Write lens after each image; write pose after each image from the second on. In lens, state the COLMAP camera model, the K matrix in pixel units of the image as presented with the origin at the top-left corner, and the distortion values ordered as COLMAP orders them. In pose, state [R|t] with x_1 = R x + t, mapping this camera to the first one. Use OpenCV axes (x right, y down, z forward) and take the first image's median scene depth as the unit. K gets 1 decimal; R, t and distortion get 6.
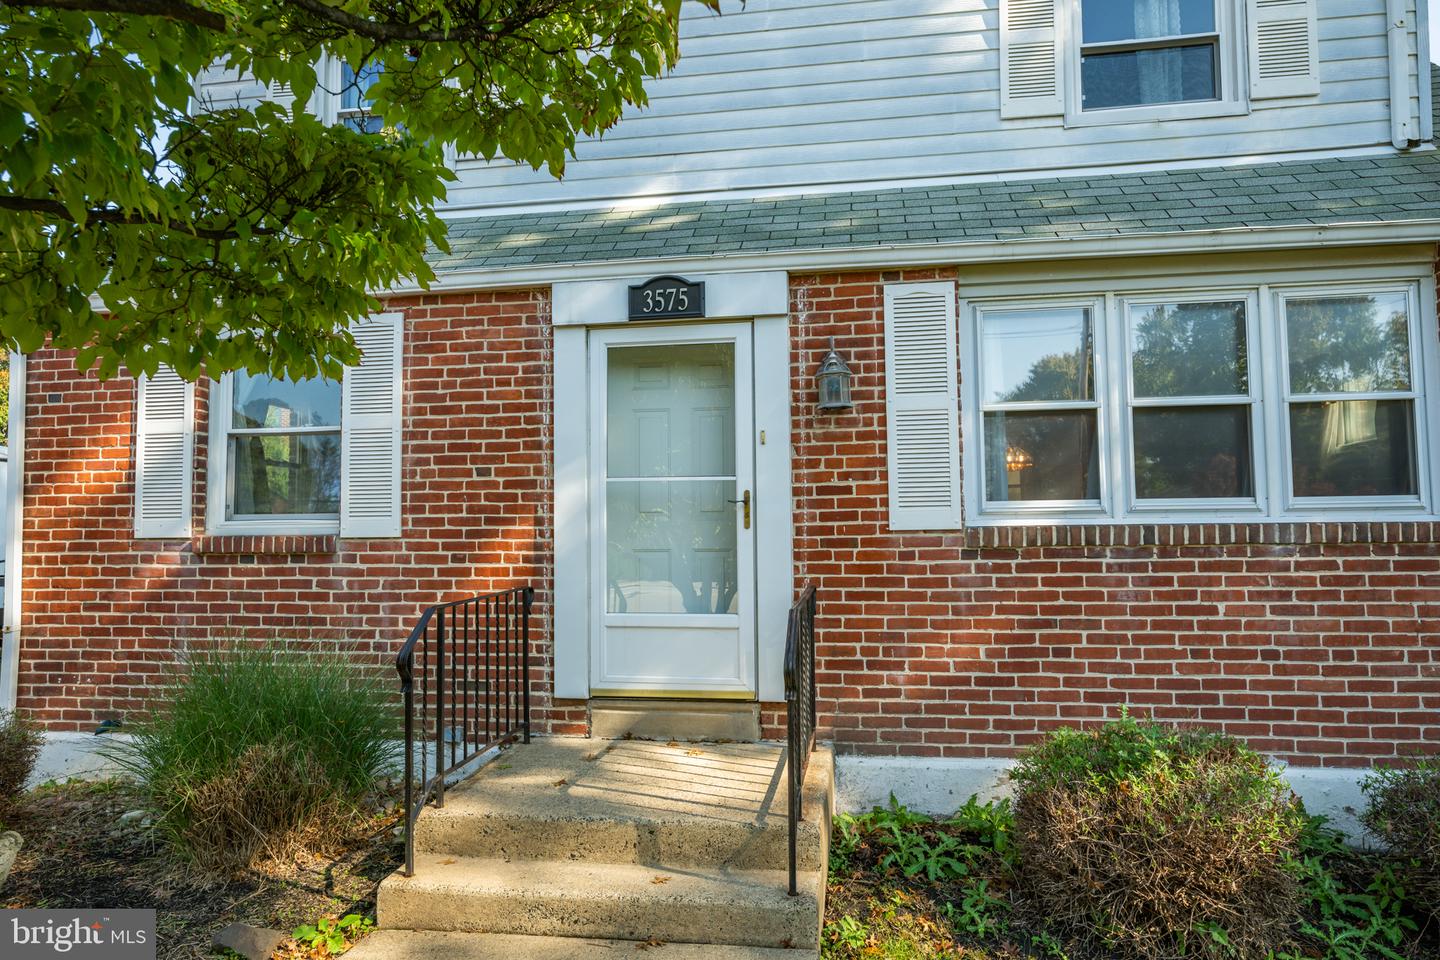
lens RADIAL K [[857.2, 0, 717.3], [0, 857.2, 514.5], [0, 0, 1]] dist [-0.002203, 0.001228]
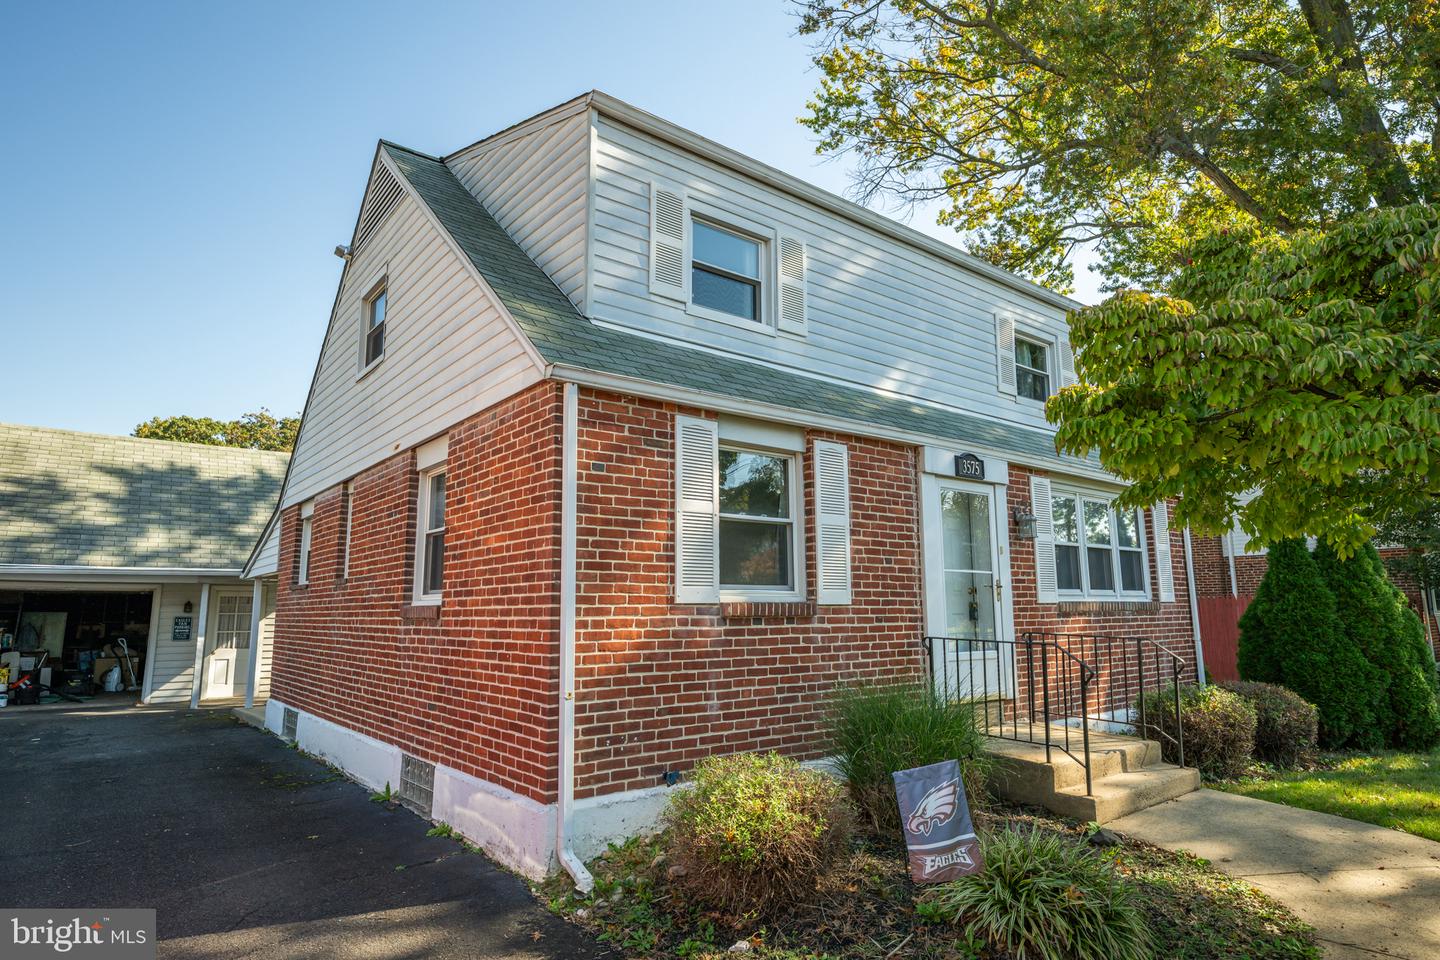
lens RADIAL K [[814.2, 0, 721.6], [0, 814.2, 510.9], [0, 0, 1]] dist [0.000314, 0.000846]
pose [[0.685539, 0.092260, 0.722166, -1.471171], [-0.020509, 0.993992, -0.107518, 0.021645], [-0.727747, 0.058897, 0.683313, 0.233234]]
